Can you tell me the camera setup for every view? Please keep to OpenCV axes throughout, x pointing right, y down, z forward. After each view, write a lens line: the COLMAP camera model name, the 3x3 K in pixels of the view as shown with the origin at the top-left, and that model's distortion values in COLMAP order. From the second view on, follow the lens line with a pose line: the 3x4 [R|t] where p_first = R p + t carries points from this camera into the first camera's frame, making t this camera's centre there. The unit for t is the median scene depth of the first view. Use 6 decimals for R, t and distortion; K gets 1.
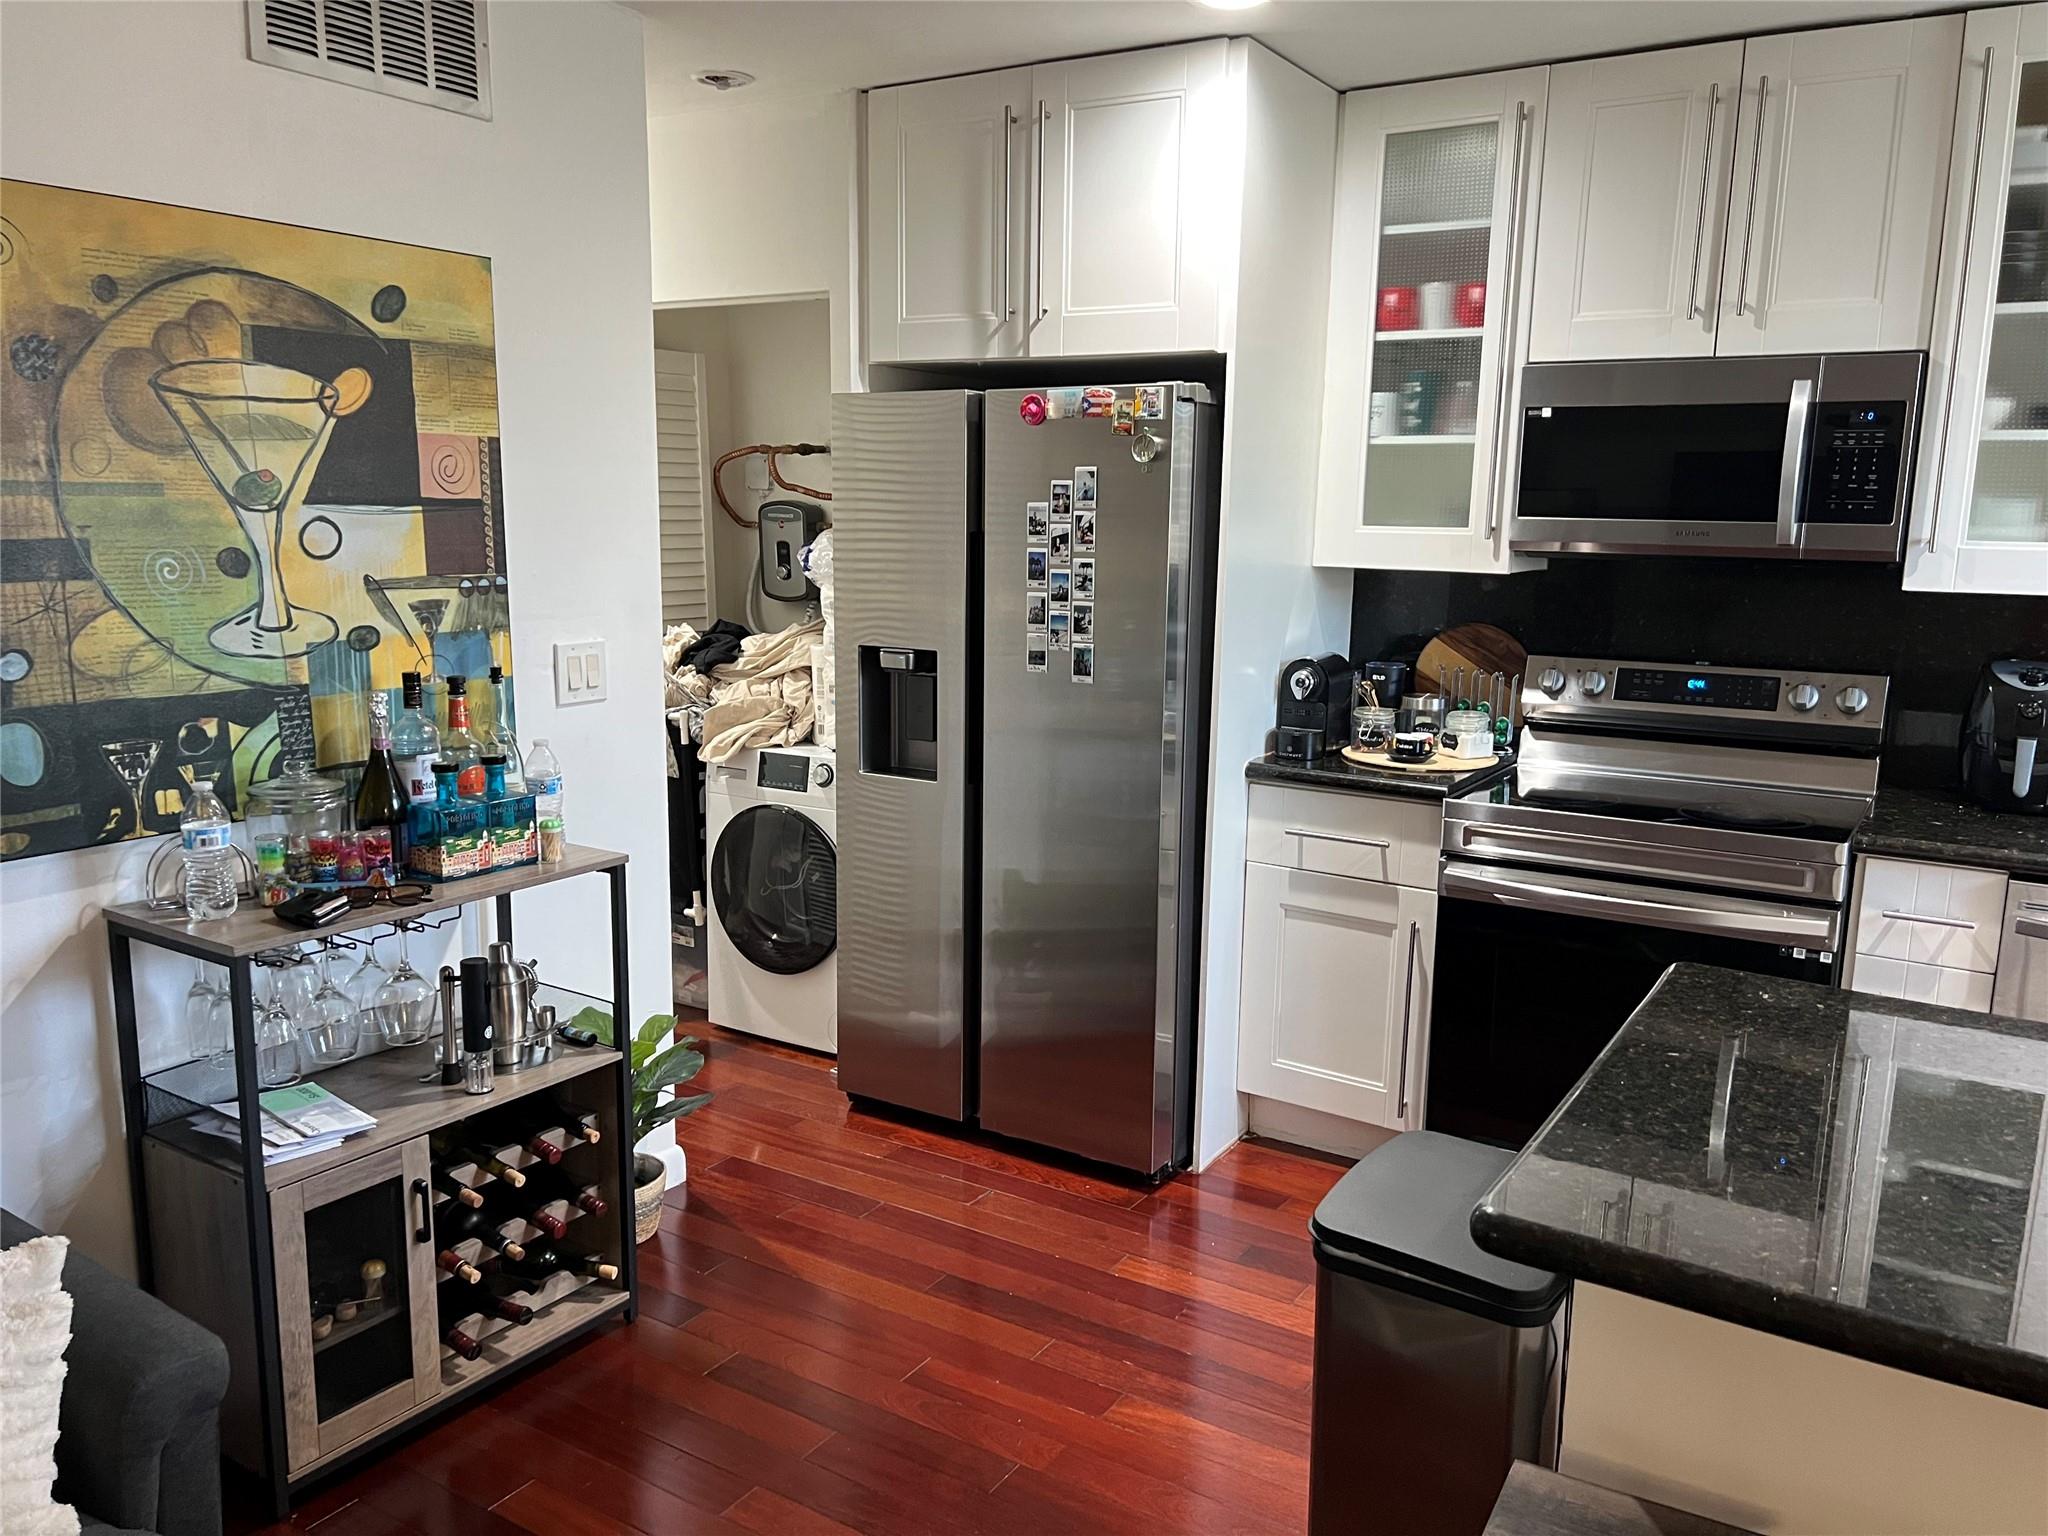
lens RADIAL K [[1499.6, 0, 1024.0], [0, 1499.6, 768.0], [0, 0, 1]] dist [0.054027, -0.062310]
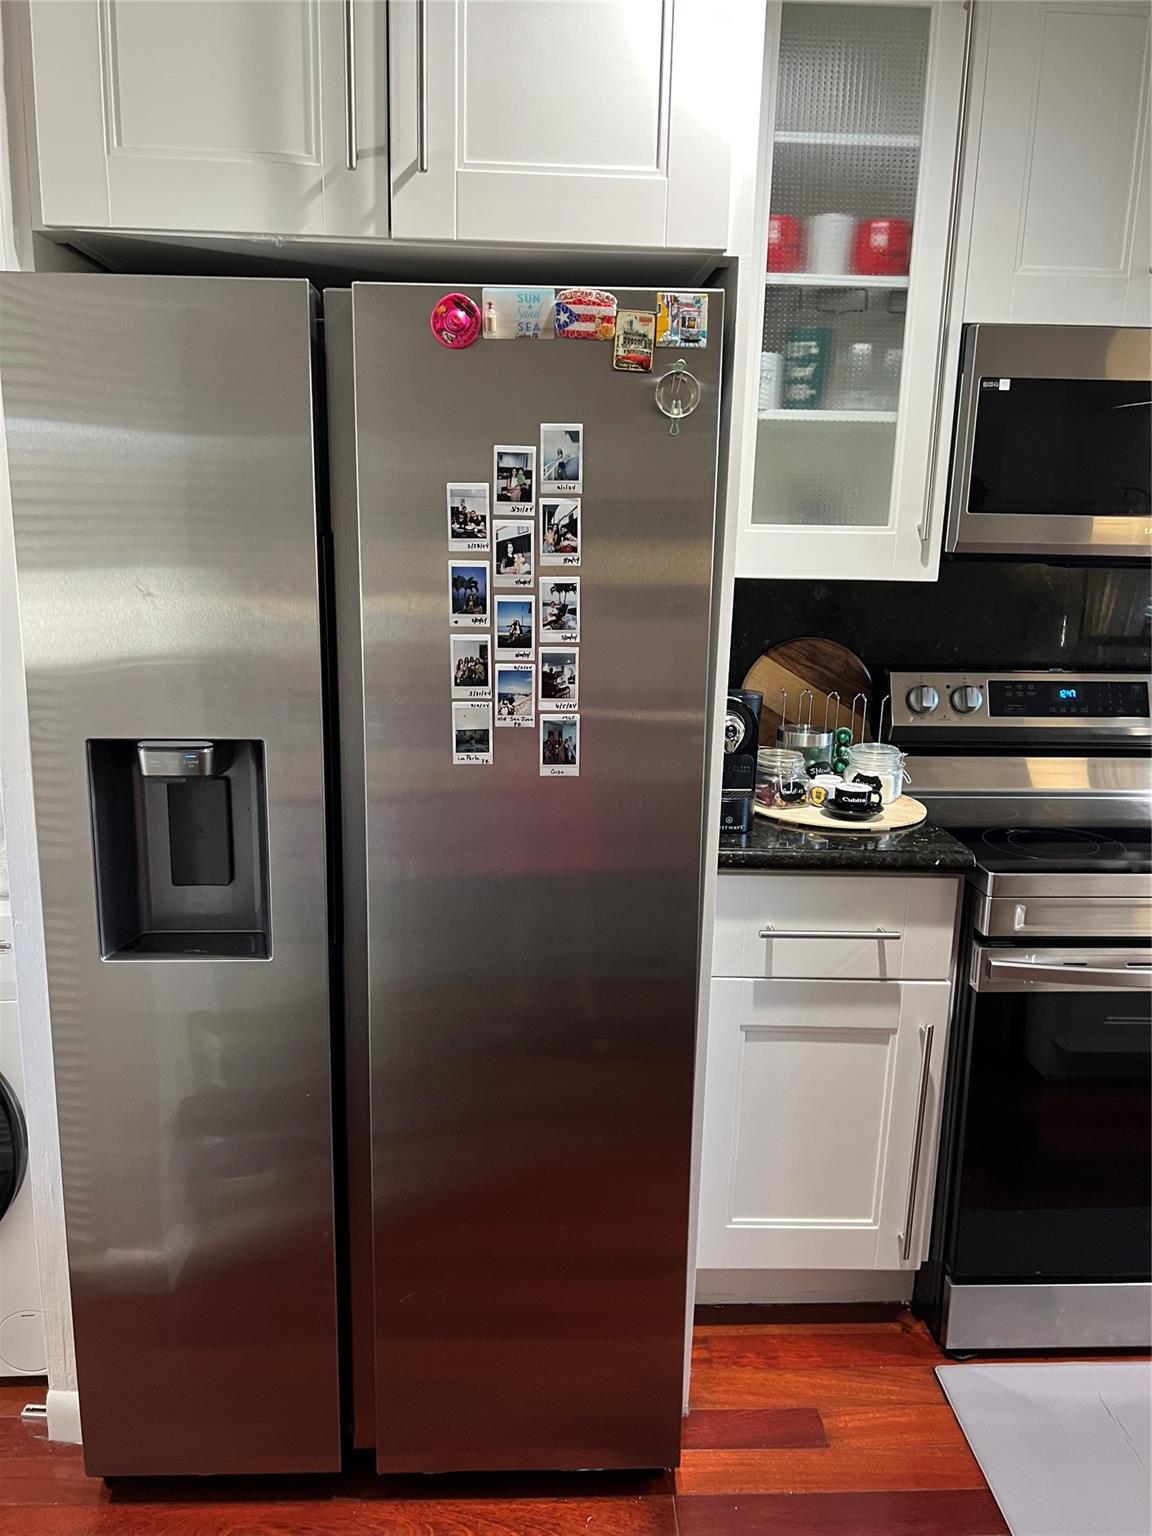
lens RADIAL K [[1124.7, 0, 527.4], [0, 1124.7, 747.3], [0, 0, 1]] dist [0.054027, -0.062310]
pose [[0.827743, -0.109360, 0.550347, -0.228370], [0.091705, 0.994002, 0.059592, -0.097873], [-0.553563, 0.001143, 0.832807, 0.618681]]
